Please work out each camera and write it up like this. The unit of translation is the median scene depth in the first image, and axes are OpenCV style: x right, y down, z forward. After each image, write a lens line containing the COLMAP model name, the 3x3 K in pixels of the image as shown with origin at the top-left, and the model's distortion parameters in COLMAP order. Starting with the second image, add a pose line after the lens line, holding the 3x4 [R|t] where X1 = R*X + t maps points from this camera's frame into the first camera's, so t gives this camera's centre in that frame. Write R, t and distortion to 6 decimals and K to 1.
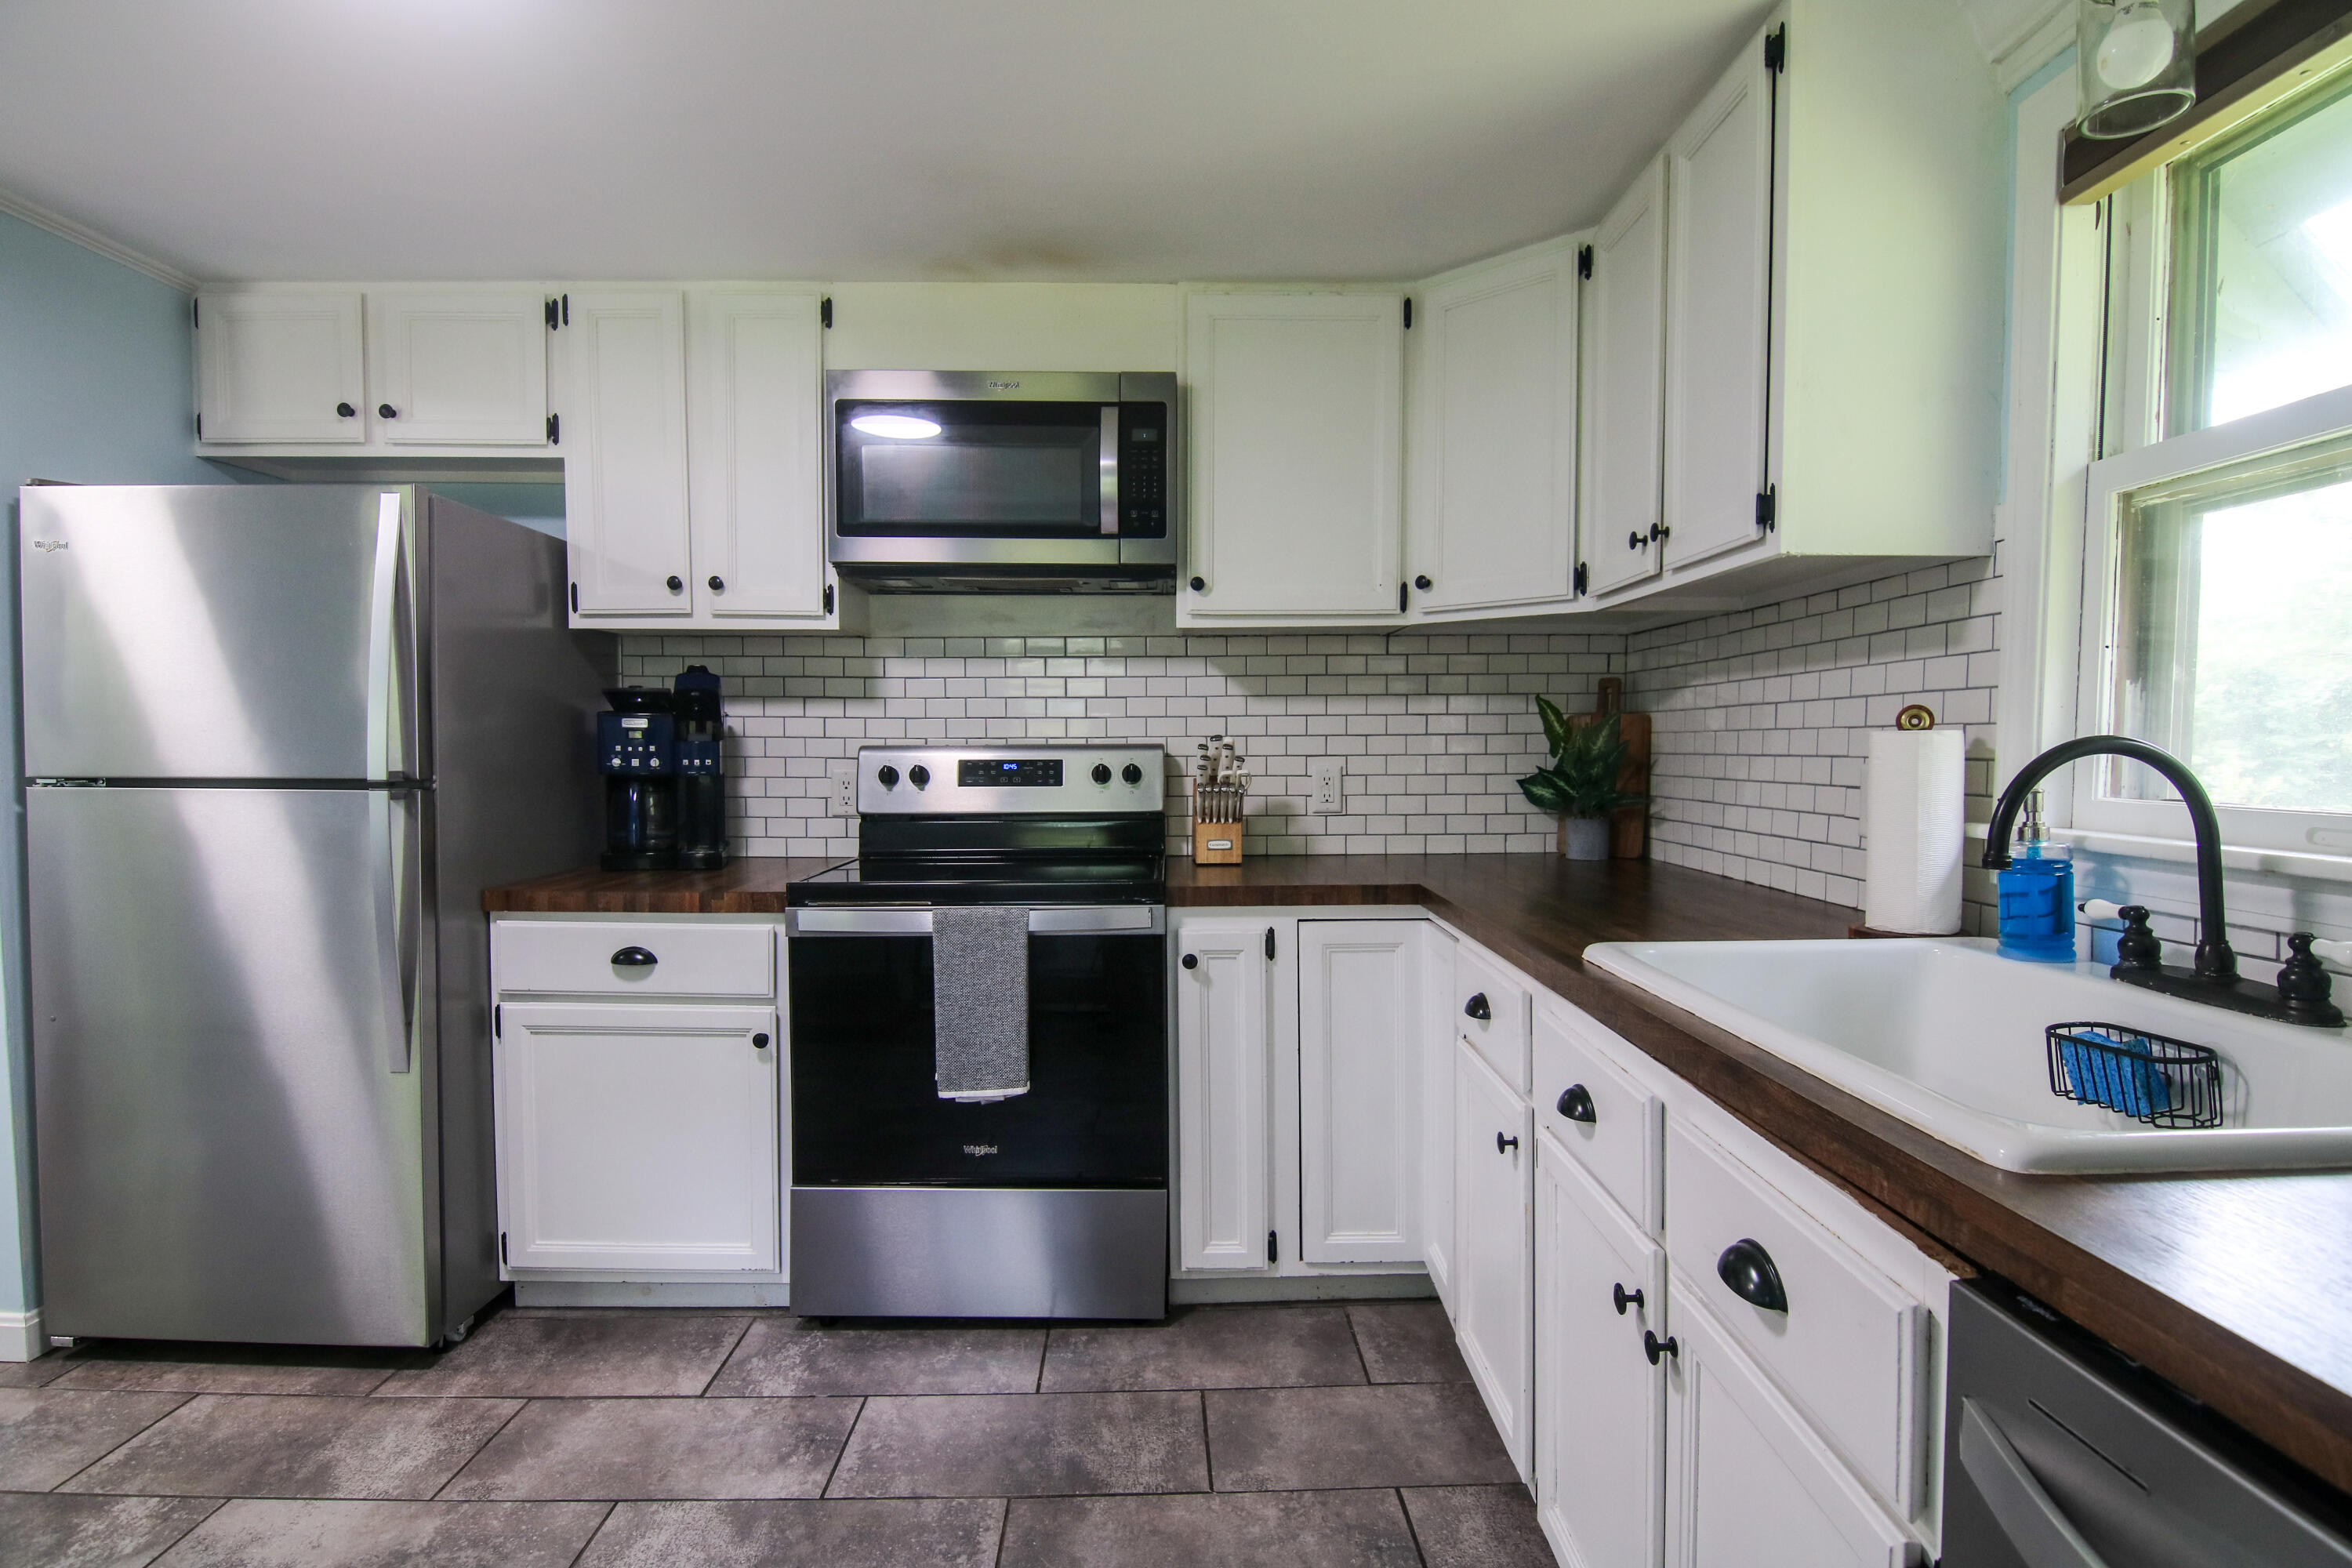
lens RADIAL K [[1192.5, 0, 1177.0], [0, 1192.5, 799.6], [0, 0, 1]] dist [-0.011632, -0.007253]
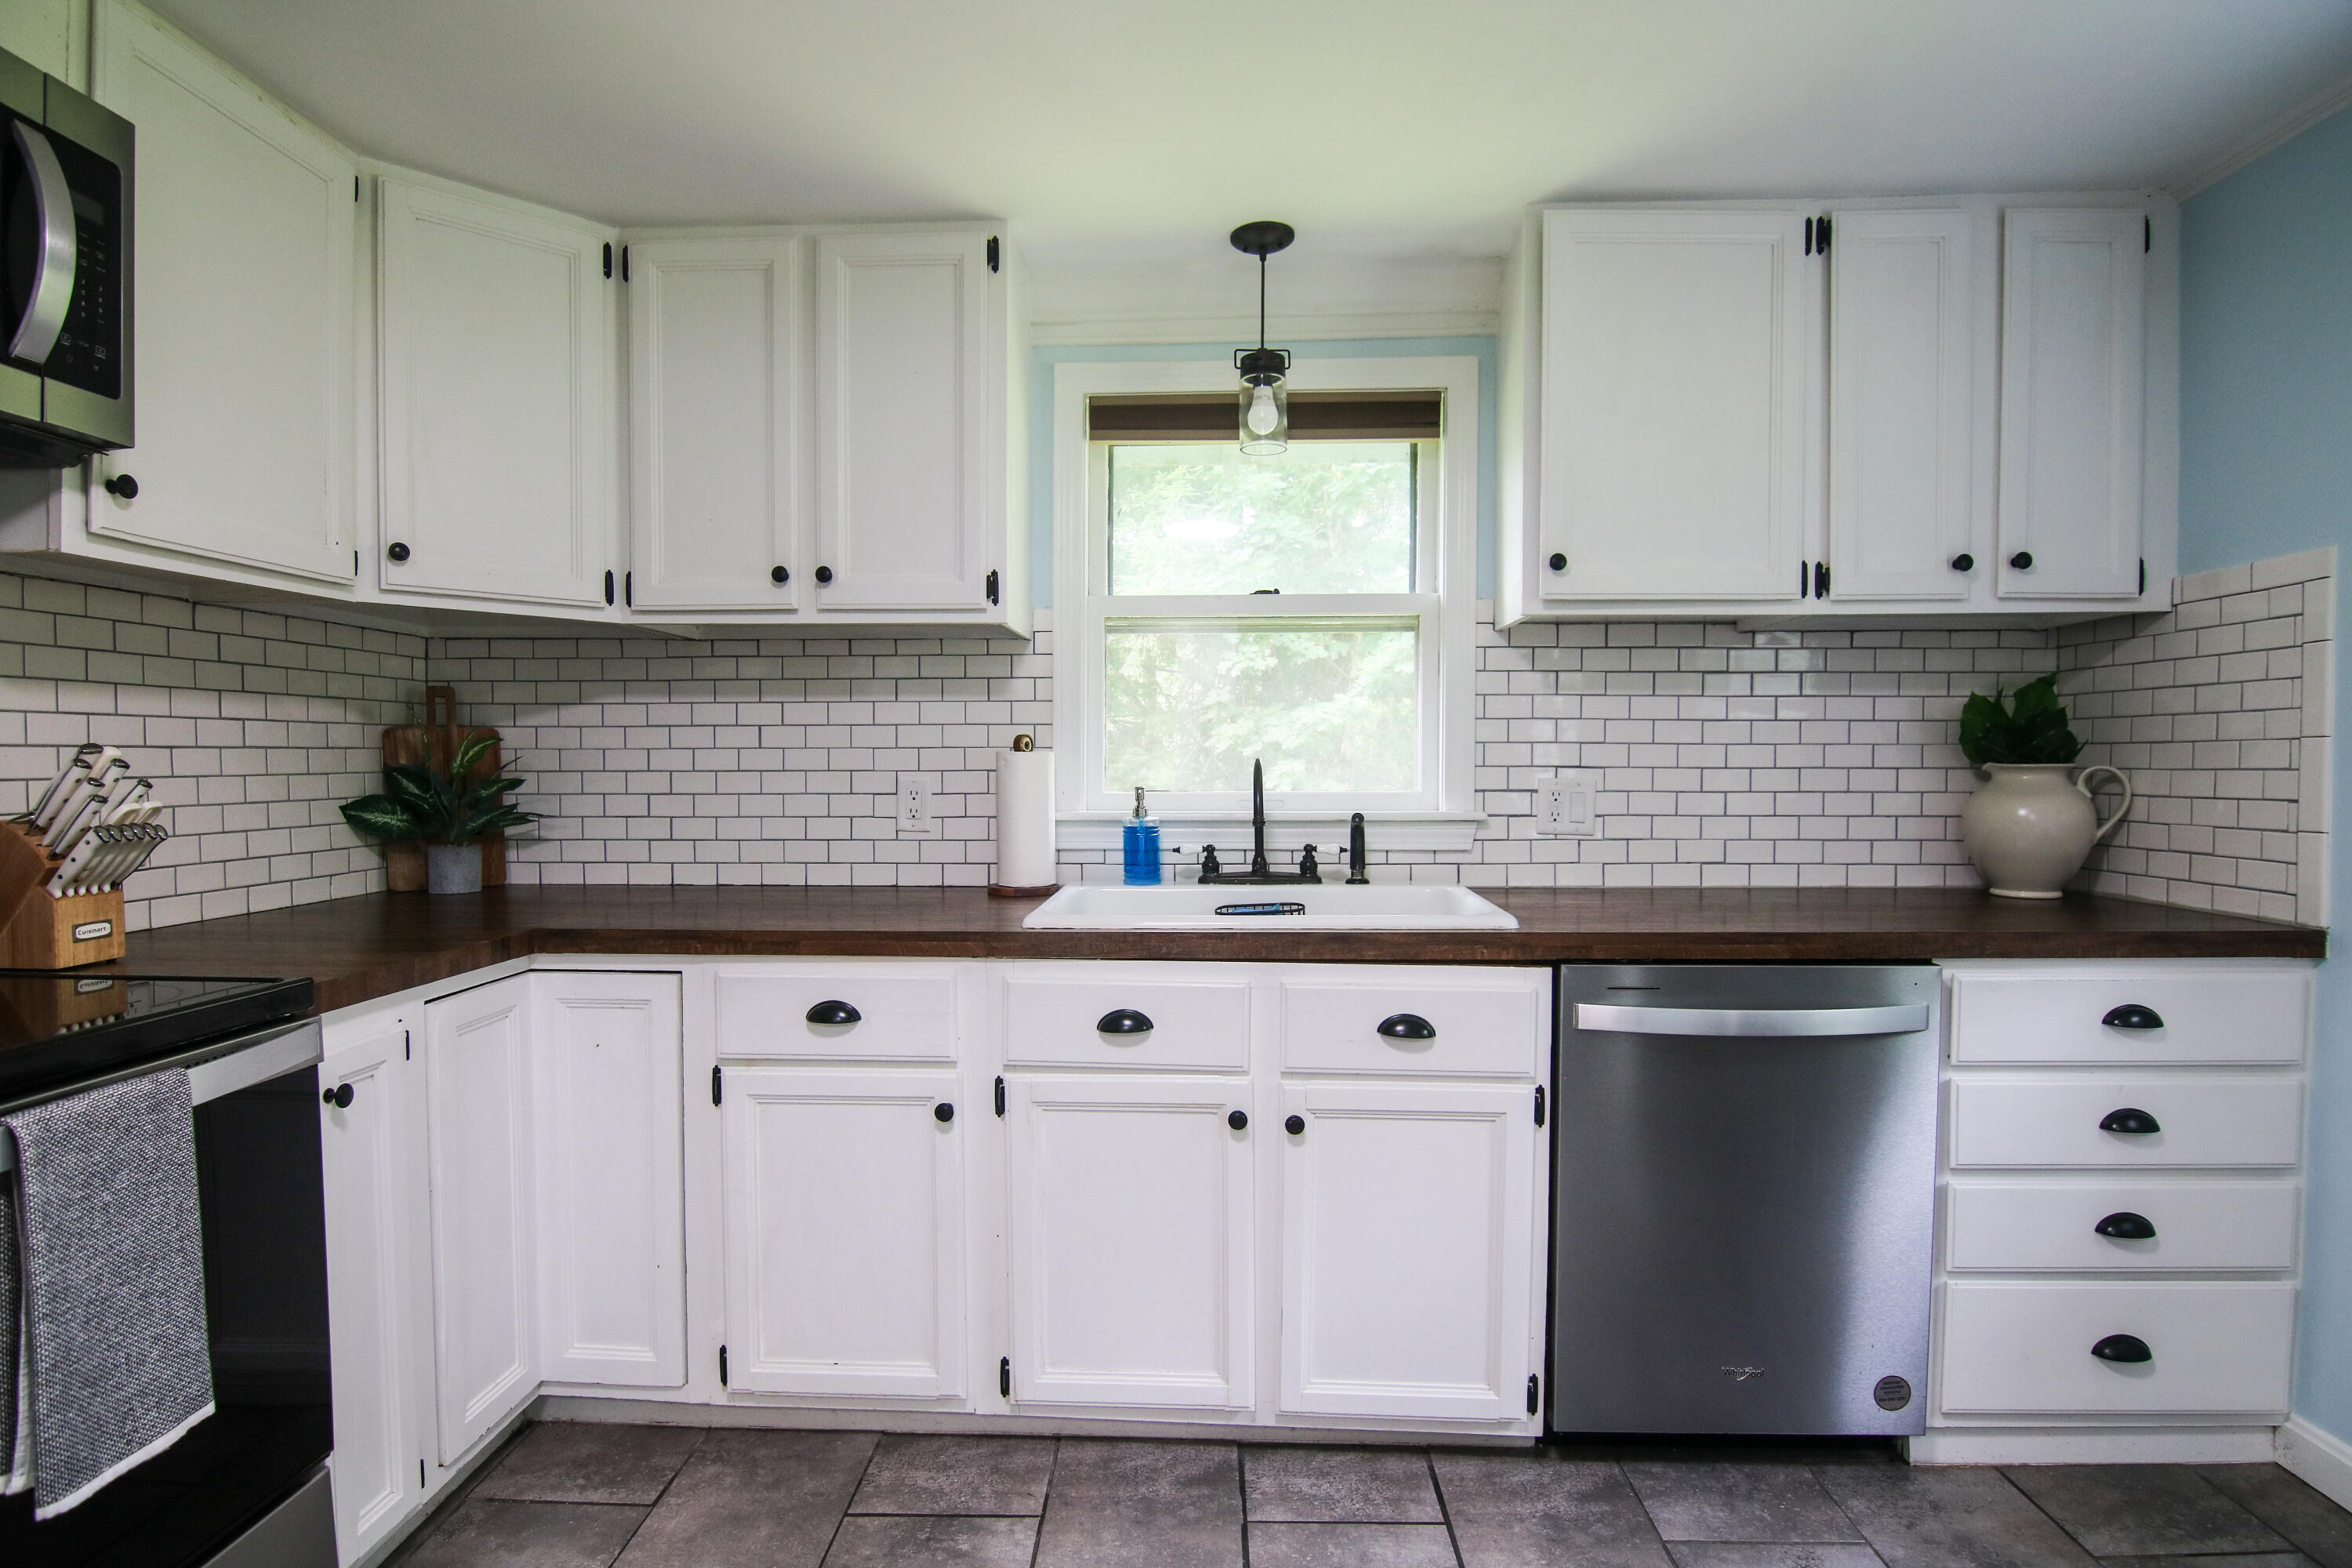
lens RADIAL K [[1192.5, 0, 1177.0], [0, 1192.5, 799.6], [0, 0, 1]] dist [-0.011632, -0.007253]
pose [[0.051358, -0.028947, 0.998261, -0.600023], [0.046096, 0.998583, 0.026585, -0.020270], [-0.997616, 0.044650, 0.052620, 0.508728]]
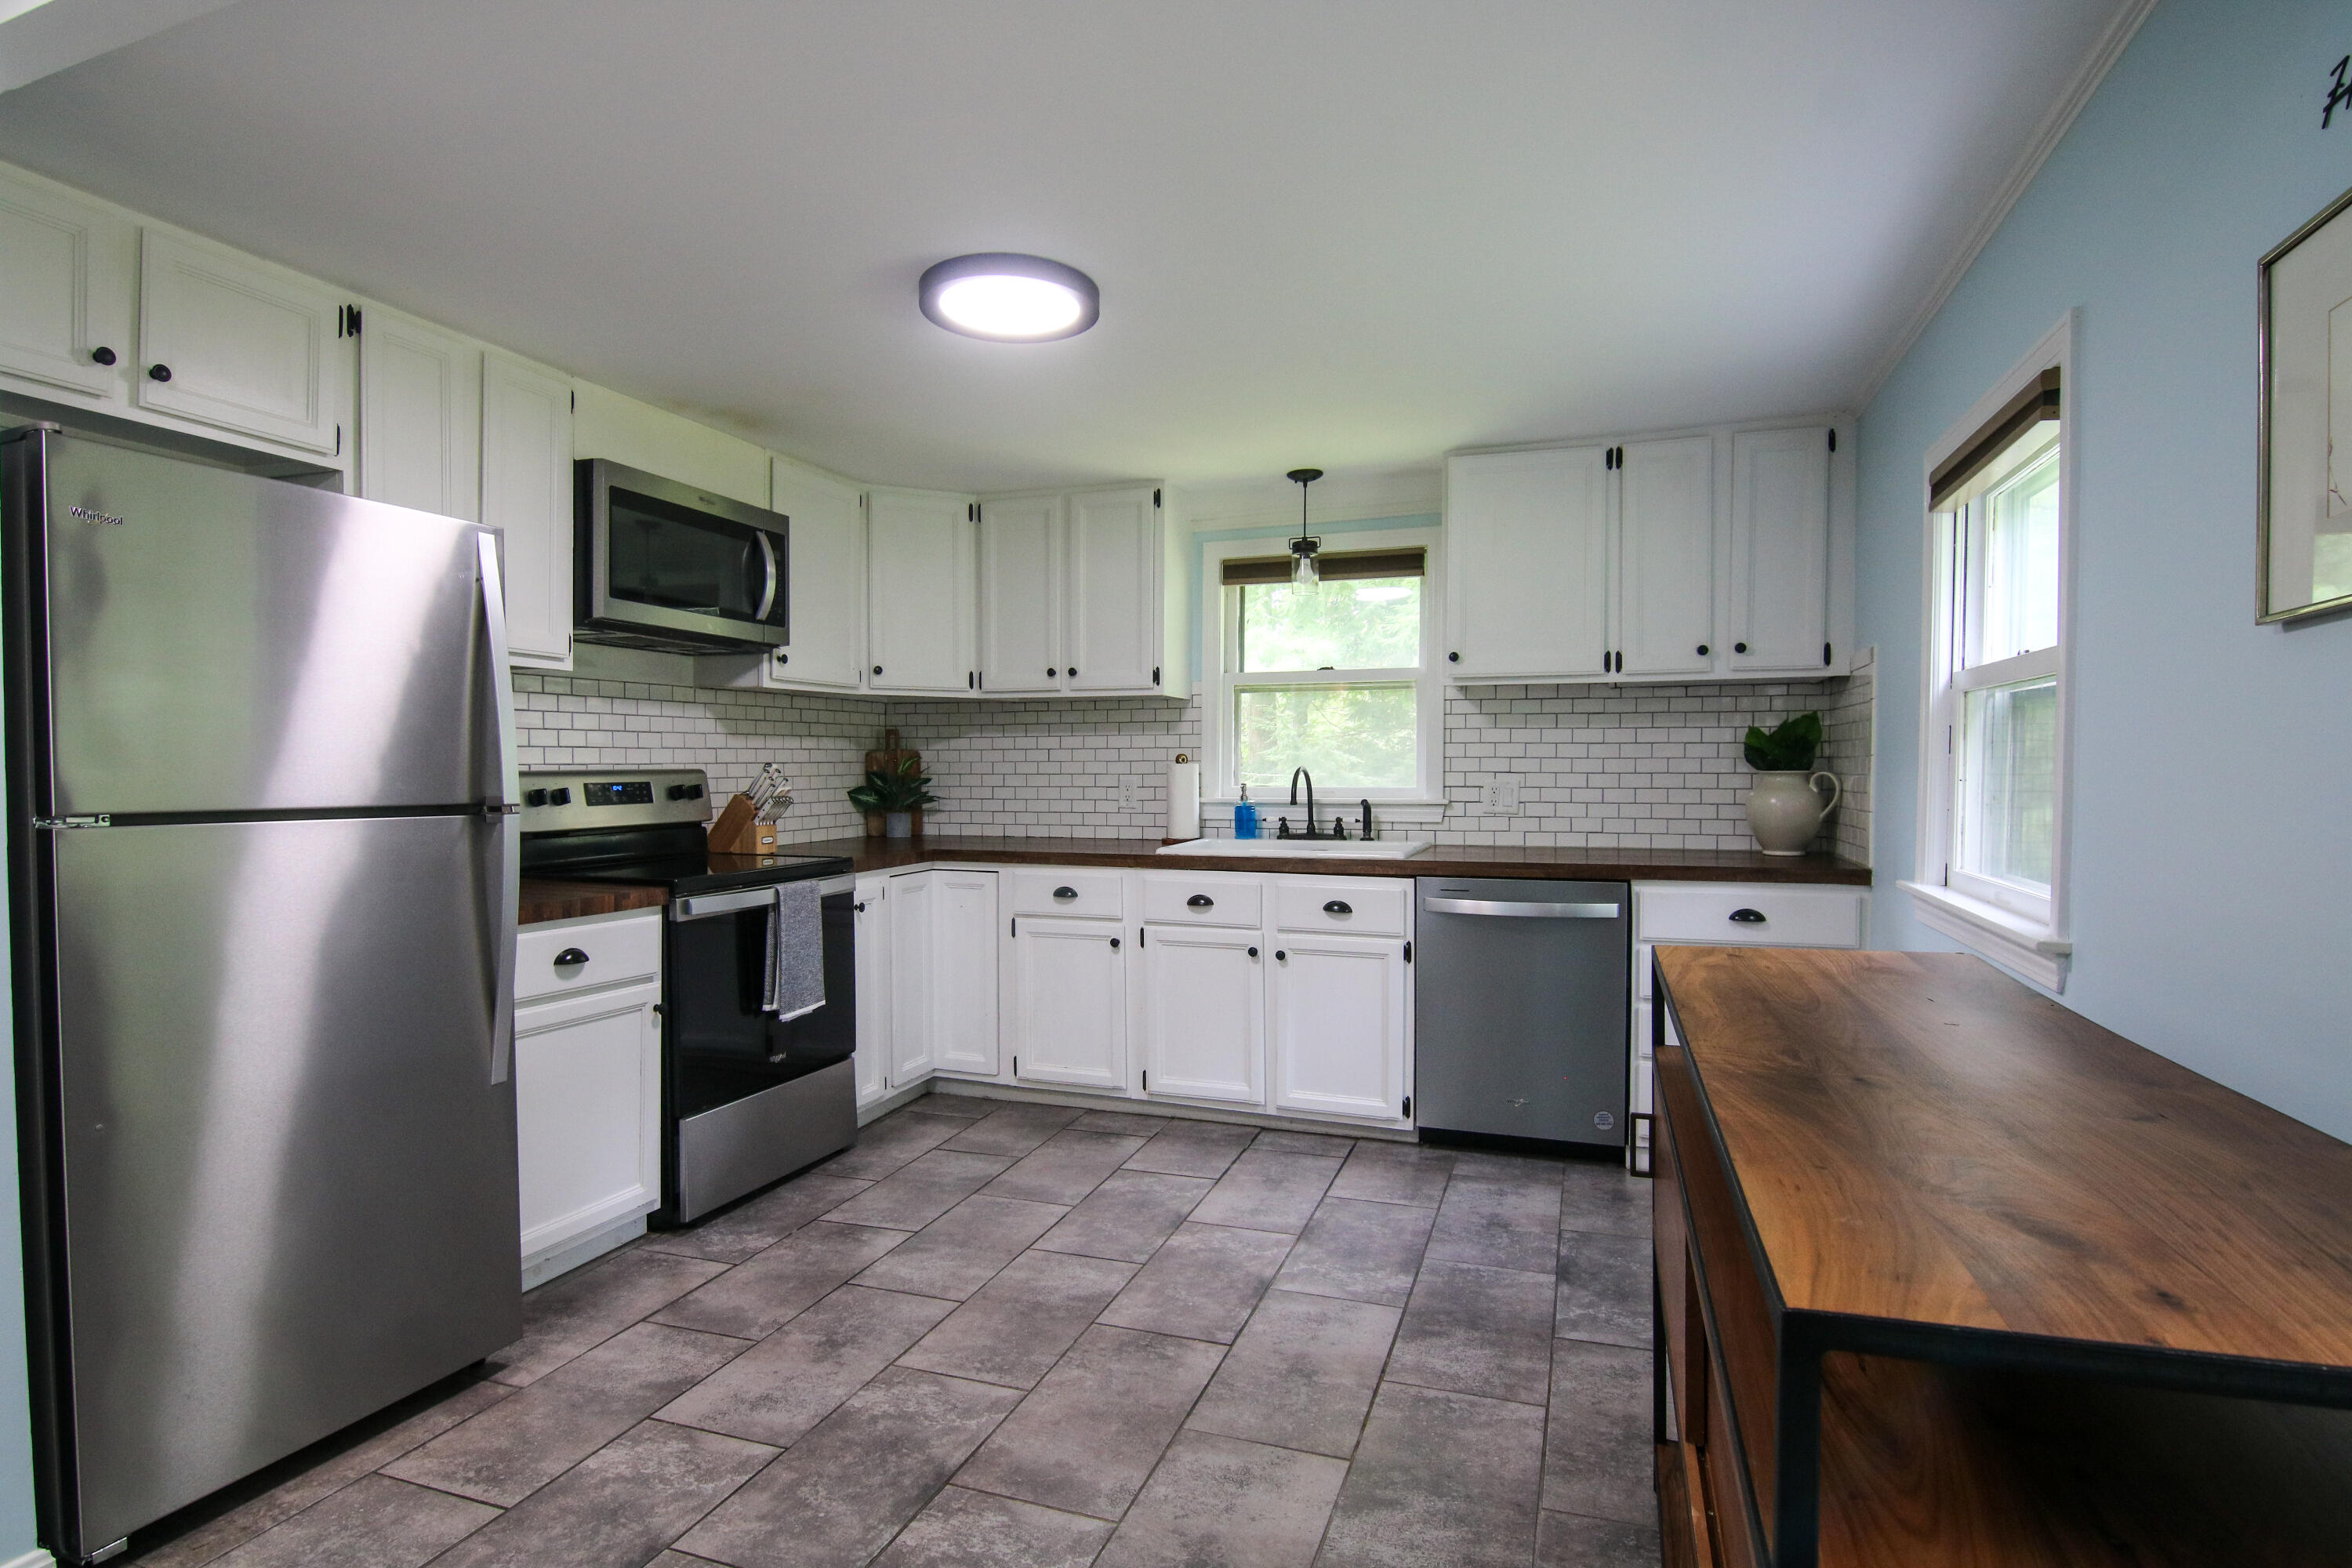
lens RADIAL K [[1192.5, 0, 1177.0], [0, 1192.5, 799.6], [0, 0, 1]] dist [-0.011632, -0.007253]
pose [[0.348550, -0.025911, 0.936932, -1.314342], [0.043848, 0.998974, 0.011315, -0.005844], [-0.936264, 0.037139, 0.349328, 0.054797]]
